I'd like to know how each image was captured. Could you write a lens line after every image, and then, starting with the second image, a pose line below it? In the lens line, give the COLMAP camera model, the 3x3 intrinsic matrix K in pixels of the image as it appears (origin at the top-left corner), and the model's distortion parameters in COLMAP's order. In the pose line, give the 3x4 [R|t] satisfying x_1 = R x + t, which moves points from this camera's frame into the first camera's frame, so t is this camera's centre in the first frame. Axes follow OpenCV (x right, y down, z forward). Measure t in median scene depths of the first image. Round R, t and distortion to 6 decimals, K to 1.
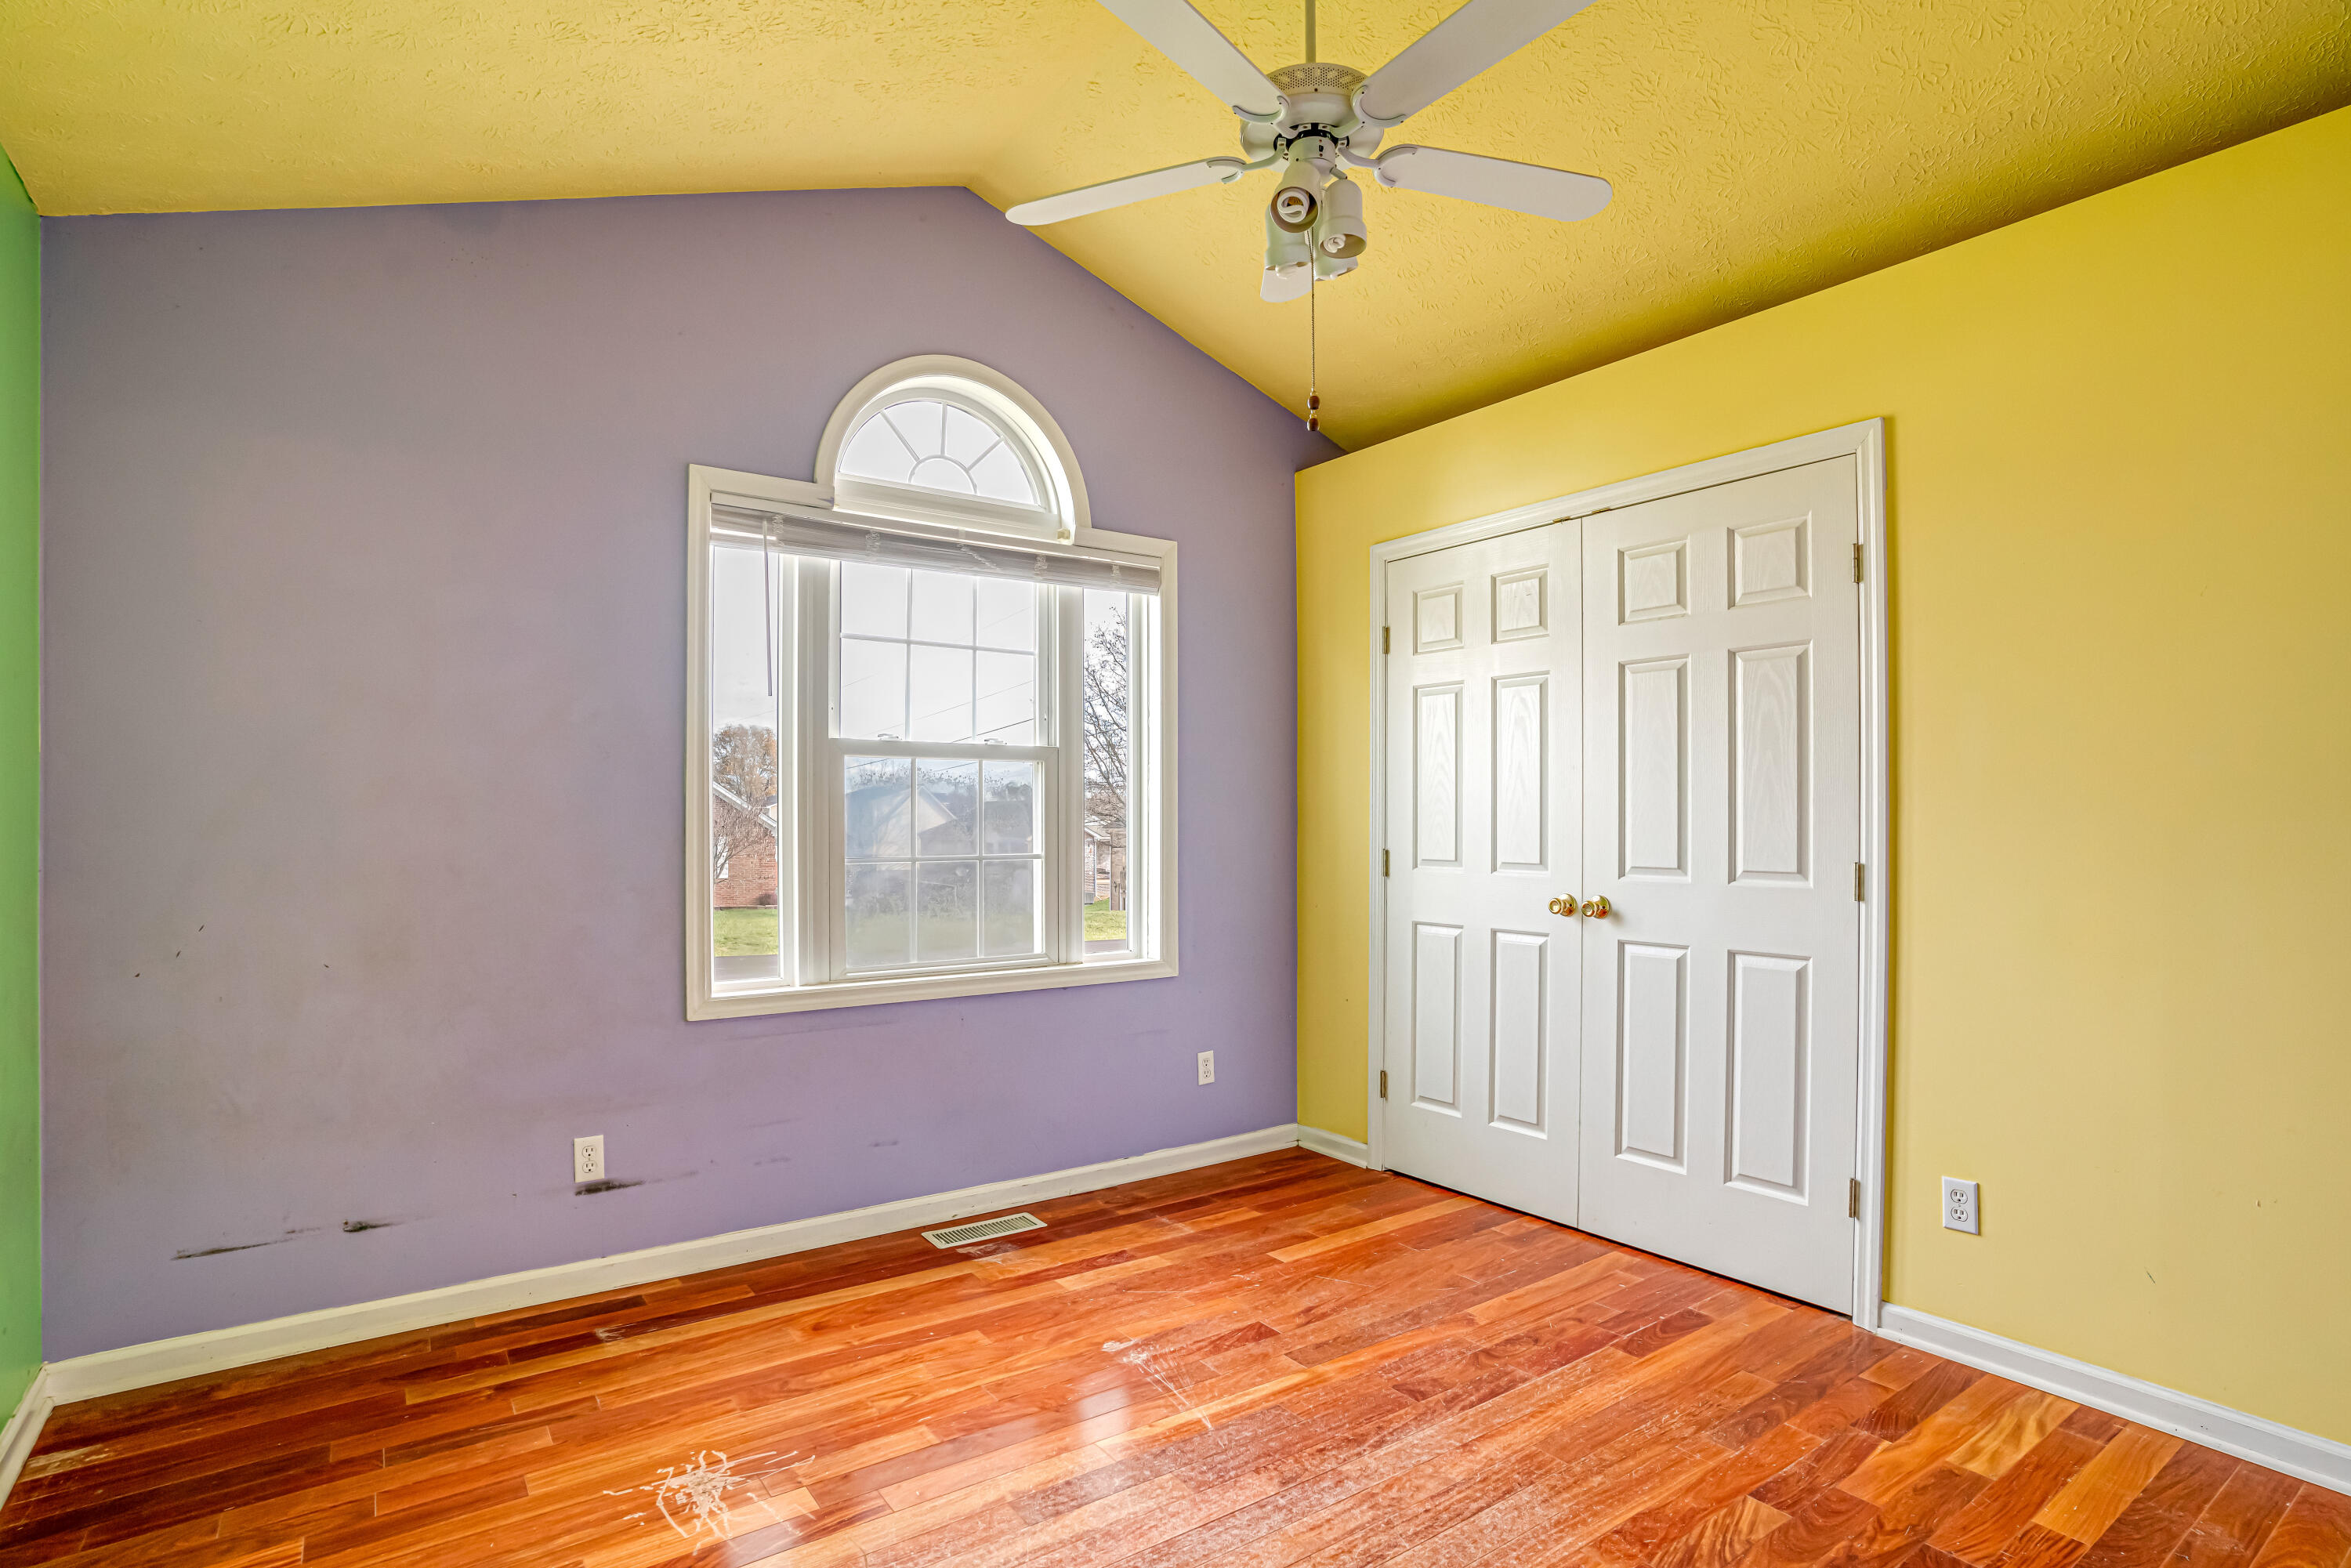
lens RADIAL K [[1112.3, 0, 1175.5], [0, 1112.3, 784.0], [0, 0, 1]] dist [-0.072155, 0.028066]
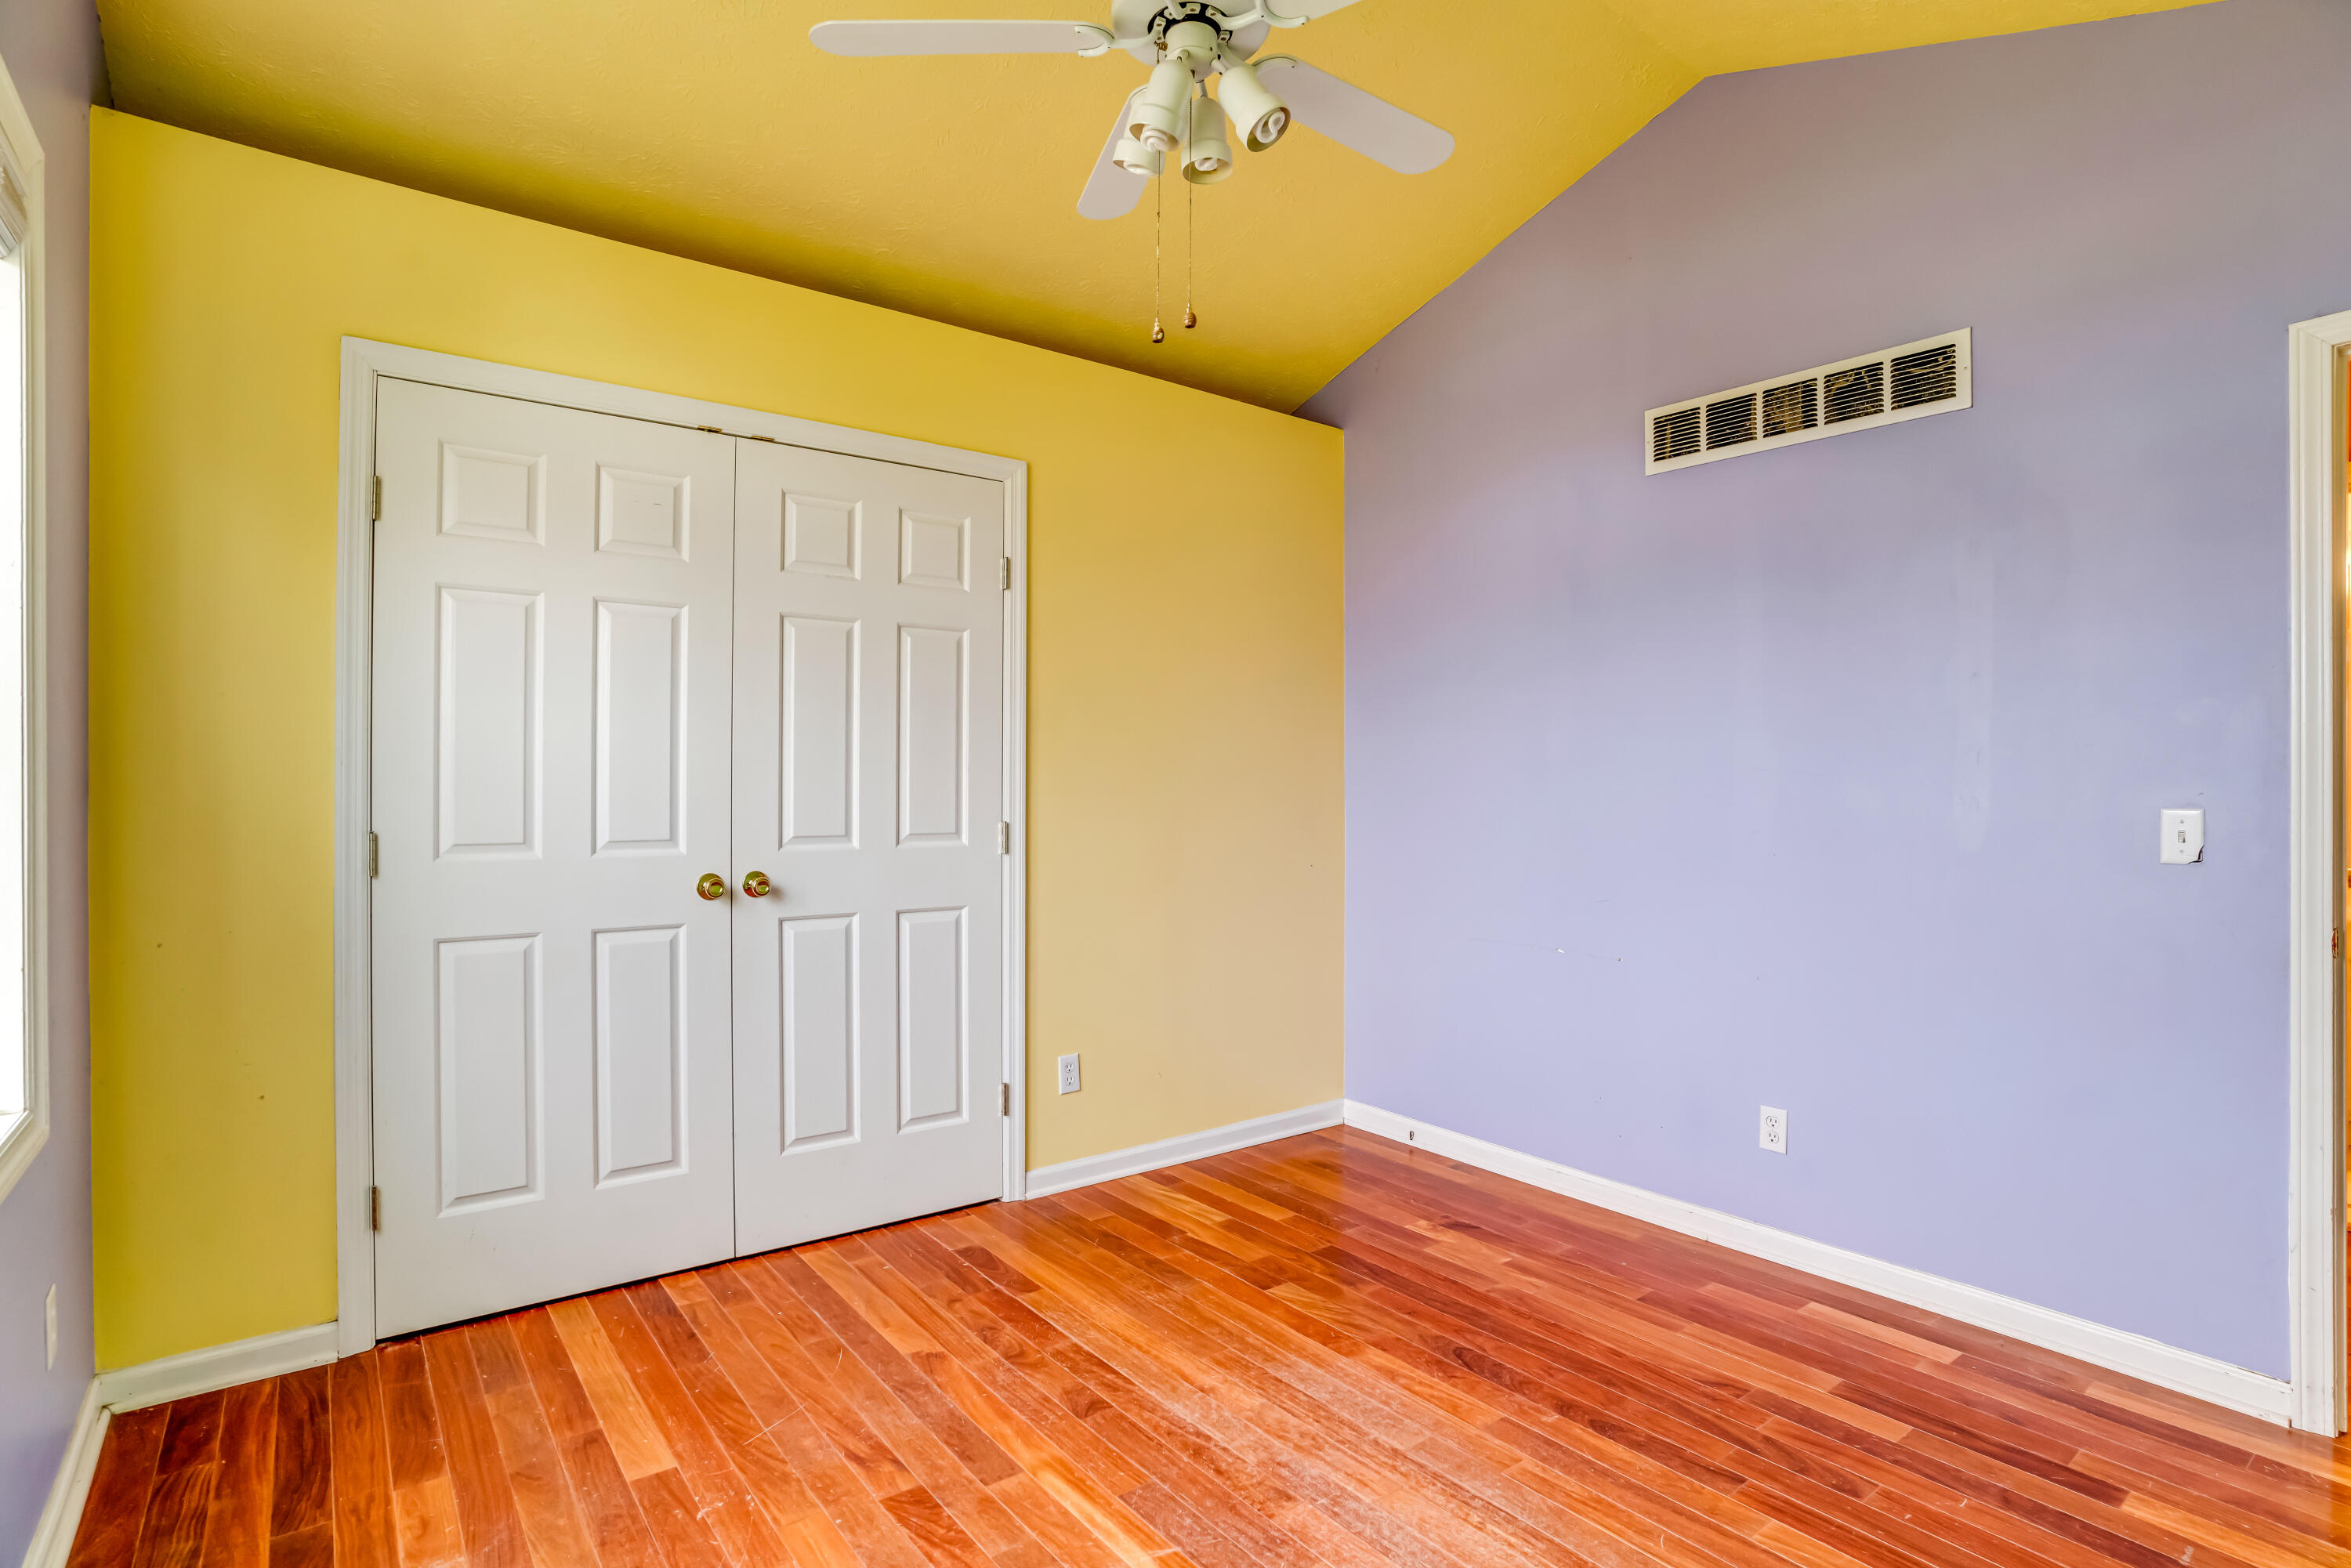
lens RADIAL K [[1112.3, 0, 1175.5], [0, 1112.3, 784.0], [0, 0, 1]] dist [-0.072155, 0.028066]
pose [[0.012310, -0.001364, 0.999923, -0.572698], [-0.033595, 0.999434, 0.001777, 0.019999], [-0.999360, -0.033614, 0.012257, 0.758031]]
